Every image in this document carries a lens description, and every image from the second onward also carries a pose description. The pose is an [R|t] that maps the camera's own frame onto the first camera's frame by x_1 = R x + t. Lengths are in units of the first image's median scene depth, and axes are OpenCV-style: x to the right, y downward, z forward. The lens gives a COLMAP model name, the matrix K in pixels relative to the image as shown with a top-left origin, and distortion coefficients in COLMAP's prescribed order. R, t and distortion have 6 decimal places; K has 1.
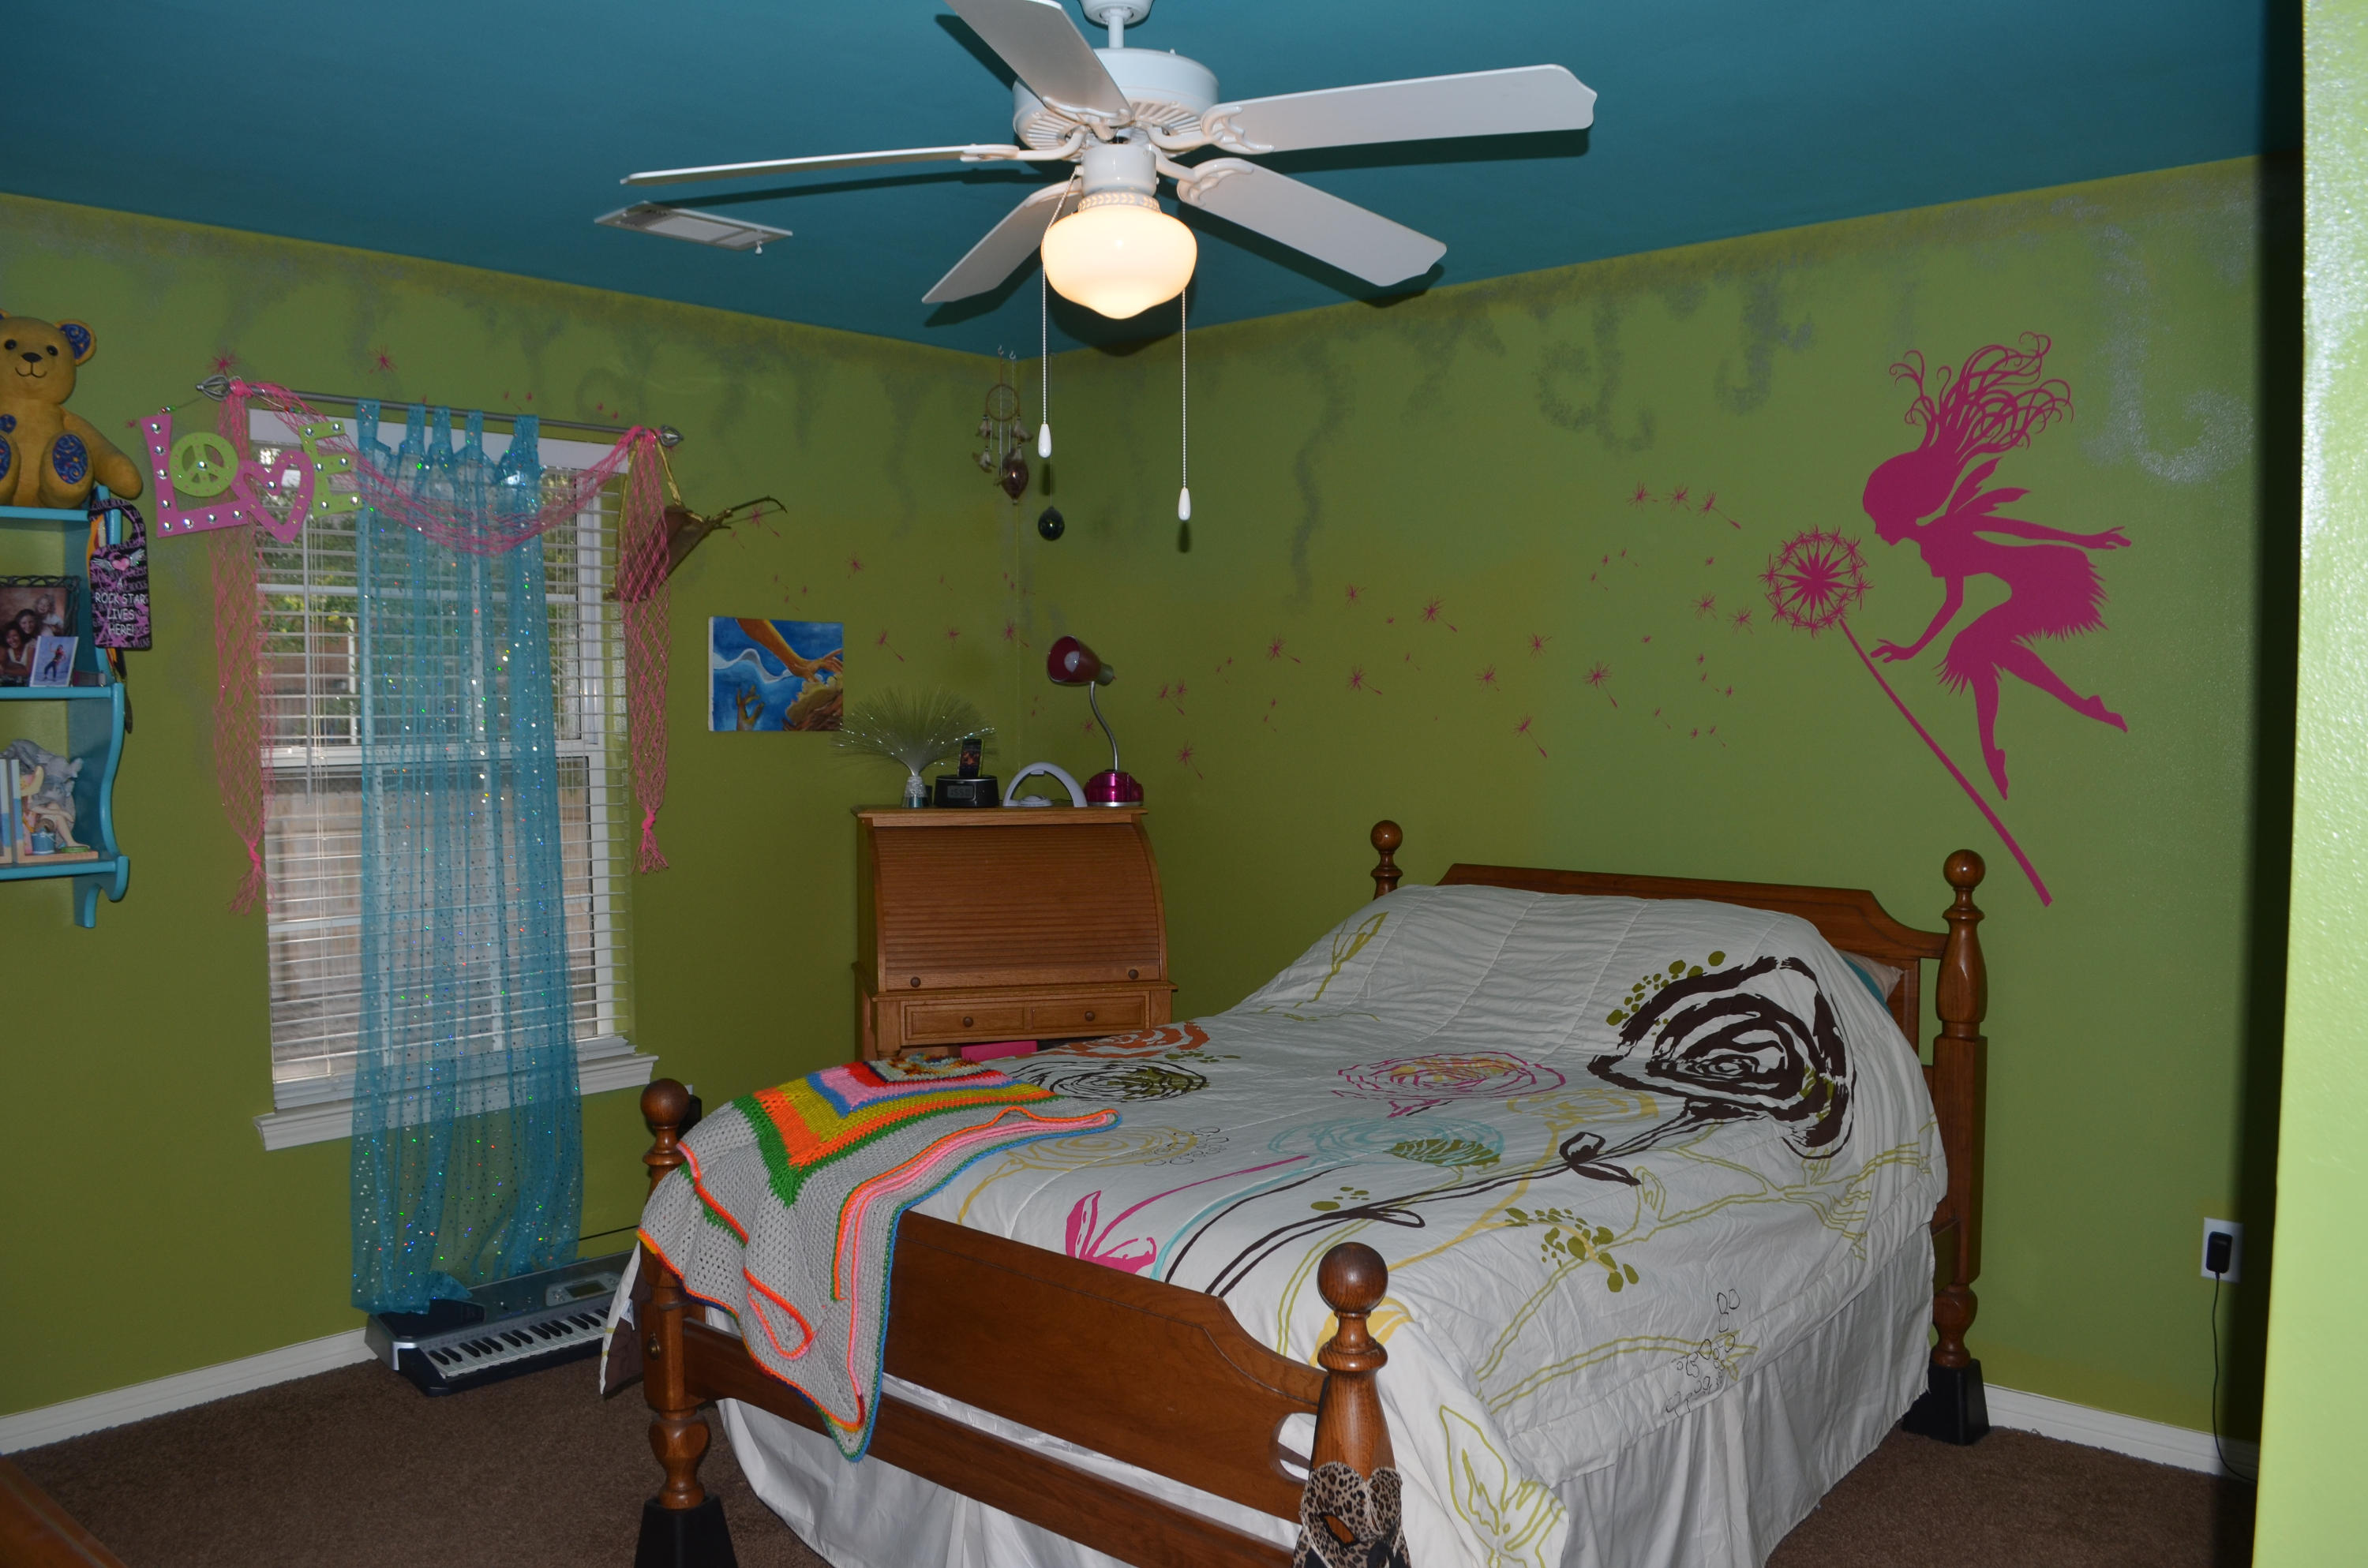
lens RADIAL K [[1862.2, 0, 1186.4], [0, 1862.2, 808.1], [0, 0, 1]] dist [-0.083660, 0.015710]
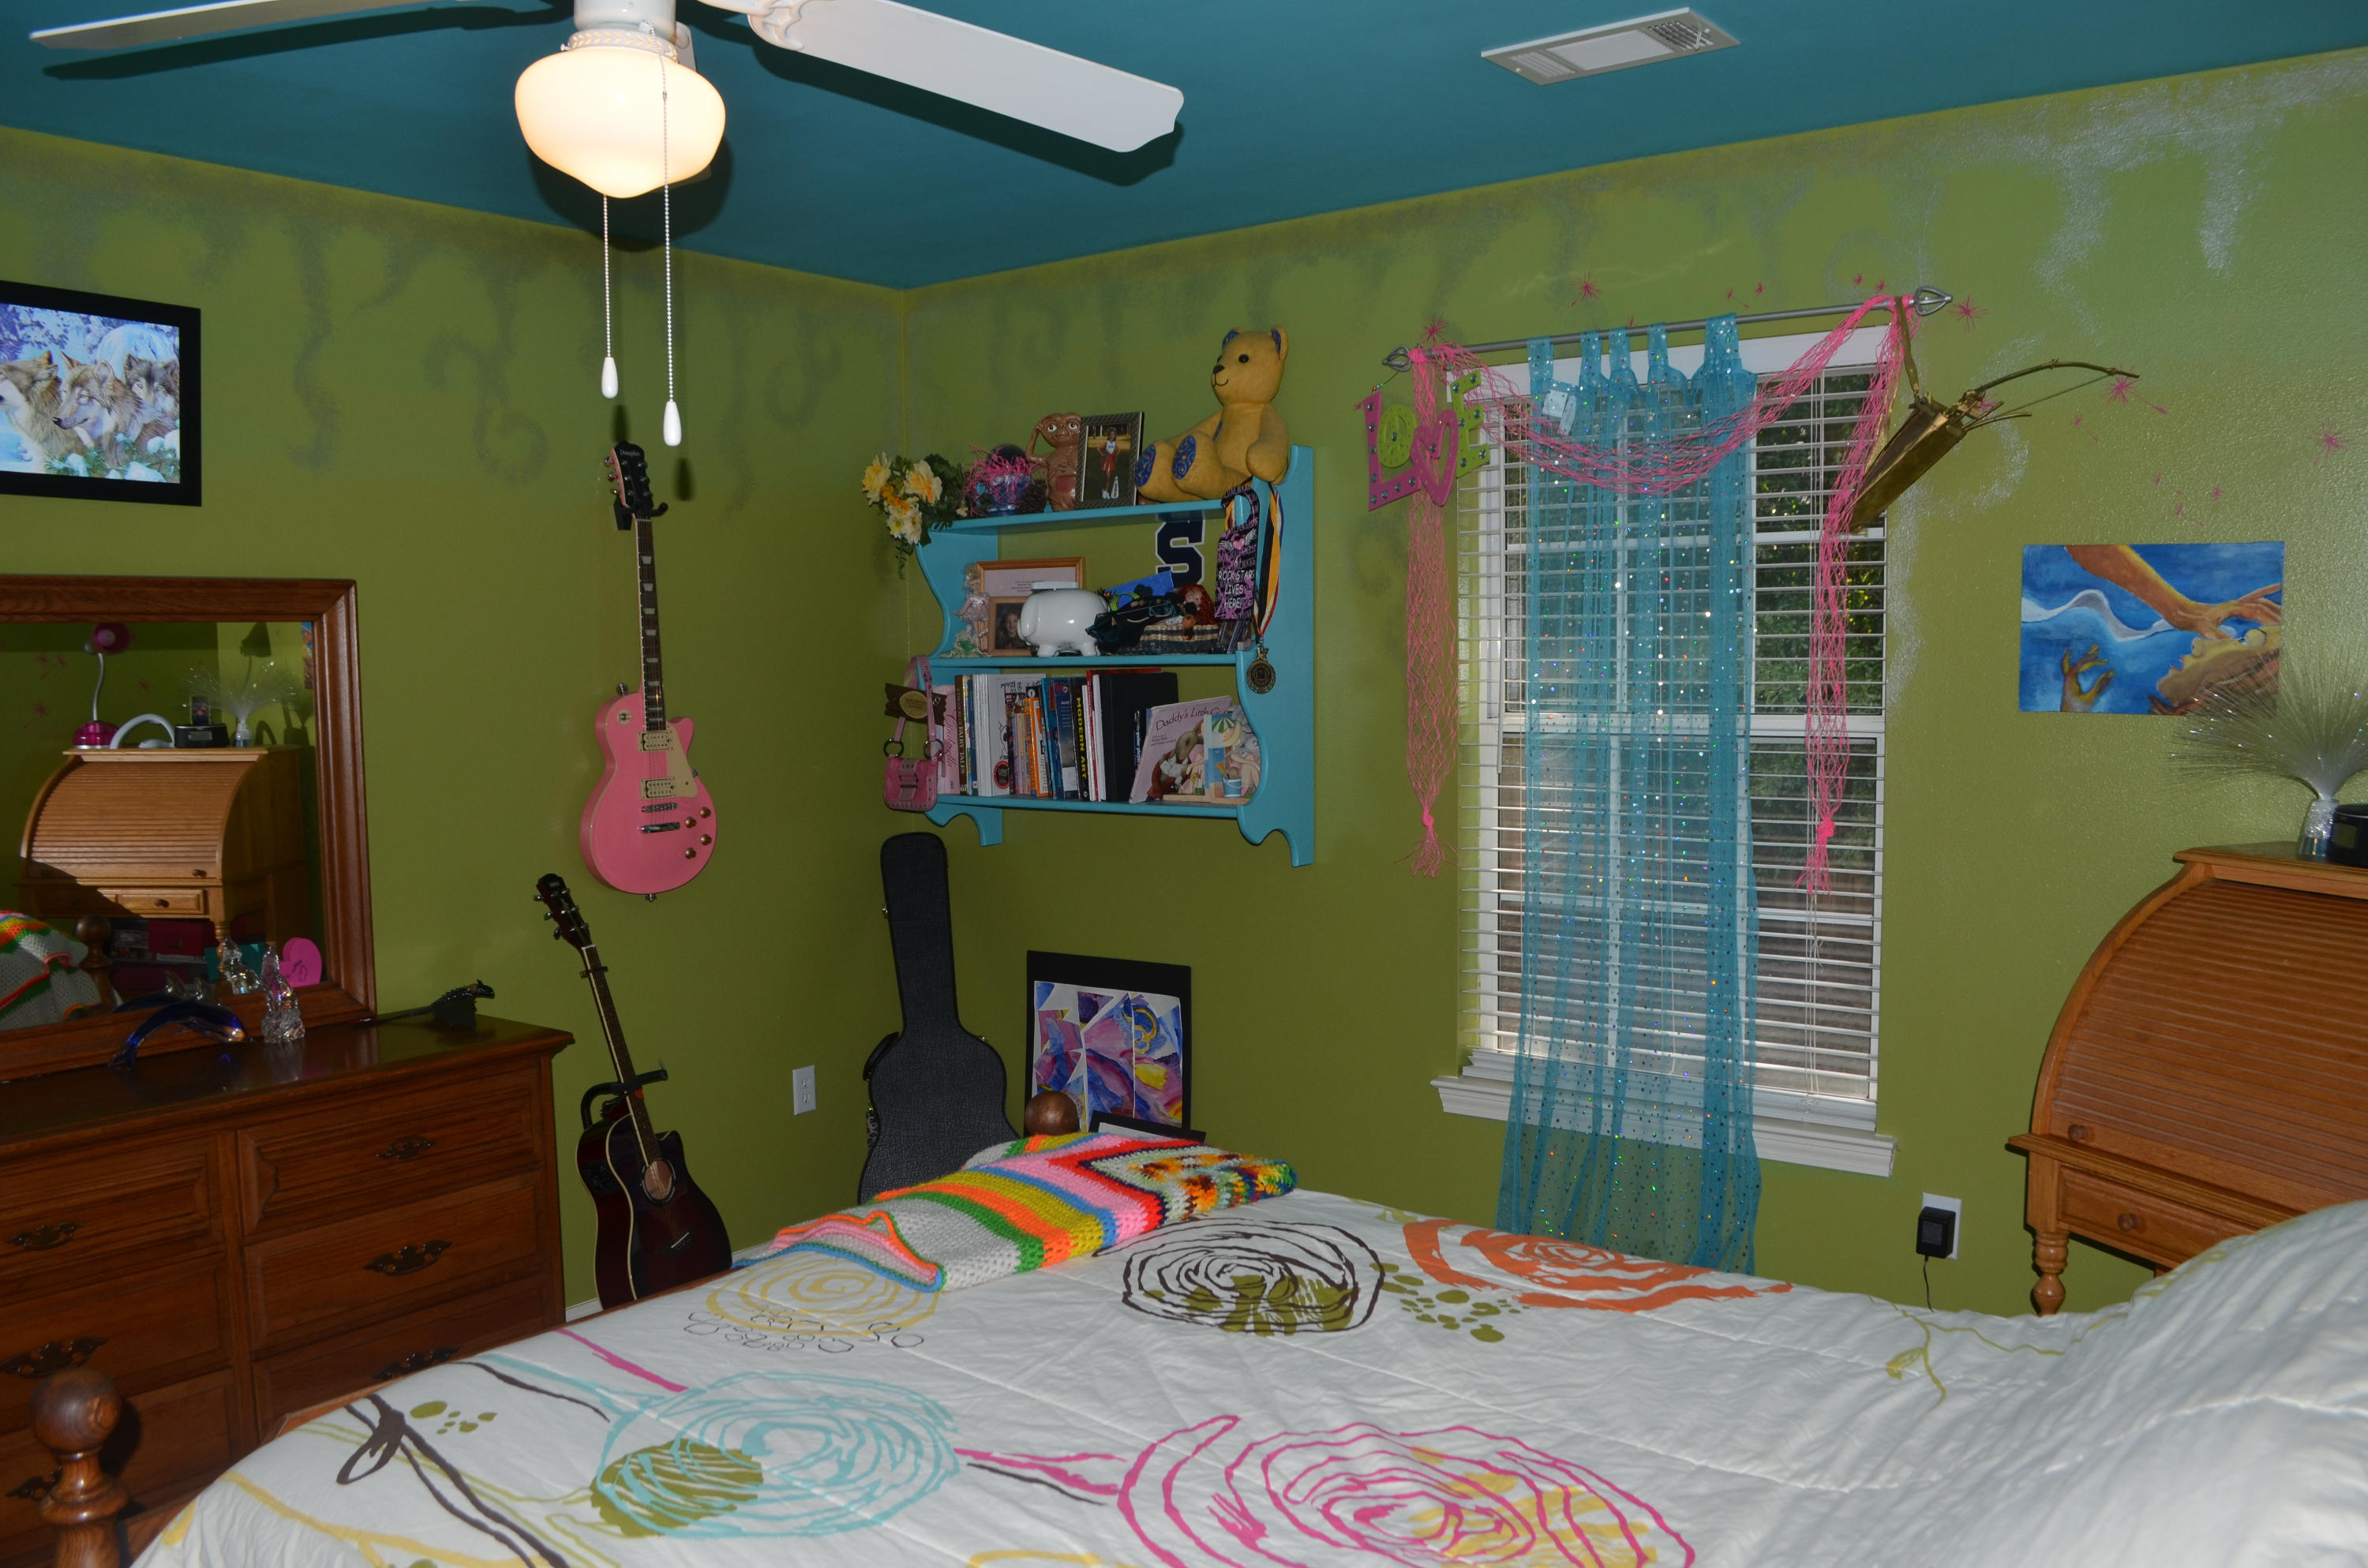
lens RADIAL K [[1862.2, 0, 1186.4], [0, 1862.2, 808.1], [0, 0, 1]] dist [-0.083660, 0.015710]
pose [[0.085449, 0.085651, -0.992654, 0.450106], [-0.046983, 0.995536, 0.081855, -0.052208], [0.995234, 0.039643, 0.089092, 0.700524]]
